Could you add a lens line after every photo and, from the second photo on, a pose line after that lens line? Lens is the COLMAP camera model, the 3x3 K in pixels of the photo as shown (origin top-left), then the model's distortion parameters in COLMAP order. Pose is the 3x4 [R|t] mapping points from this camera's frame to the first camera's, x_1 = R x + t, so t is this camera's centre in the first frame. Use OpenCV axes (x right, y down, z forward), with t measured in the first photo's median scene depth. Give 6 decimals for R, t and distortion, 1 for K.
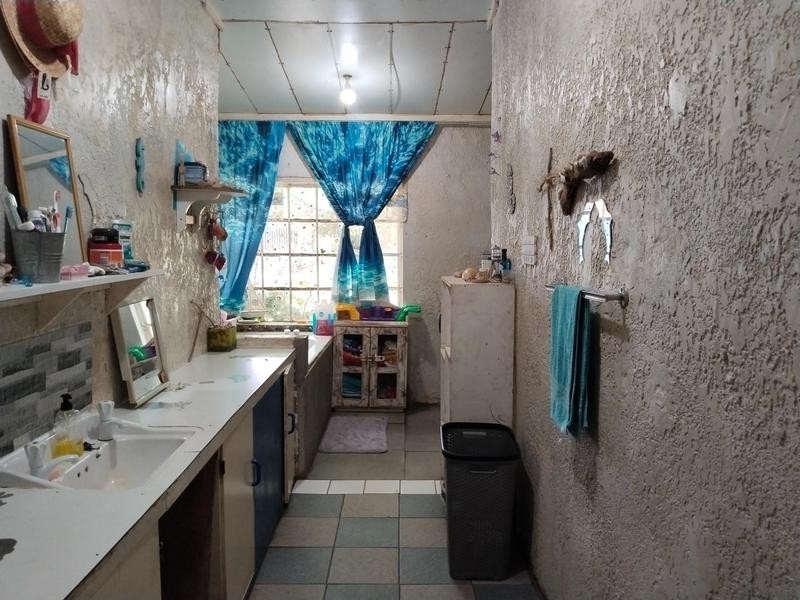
lens RADIAL K [[635.4, 0, 400.0], [0, 635.4, 300.0], [0, 0, 1]] dist [0.060302, -0.116528]
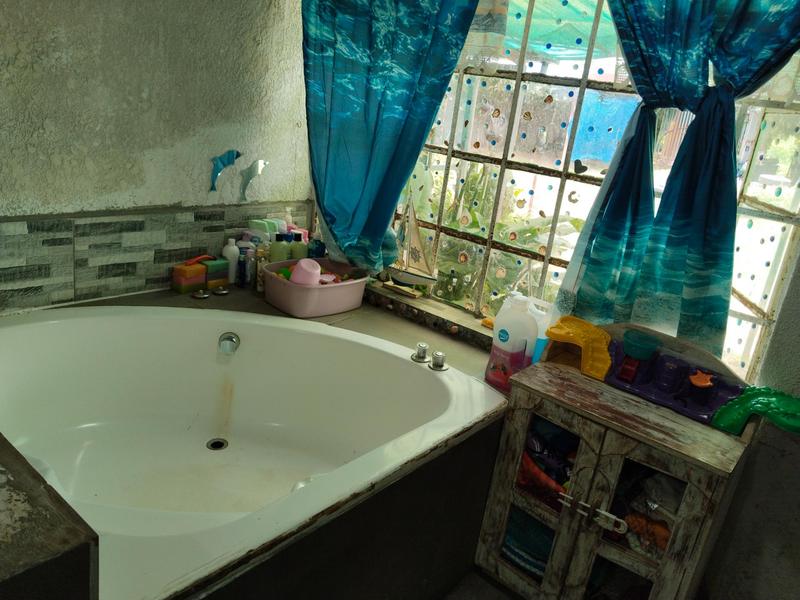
lens RADIAL K [[635.4, 0, 400.0], [0, 635.4, 300.0], [0, 0, 1]] dist [0.060302, -0.116528]
pose [[0.773305, 0.288726, -0.564478, 0.036423], [-0.179735, 0.953602, 0.241533, -0.076847], [0.608025, -0.085322, 0.789320, 0.644032]]
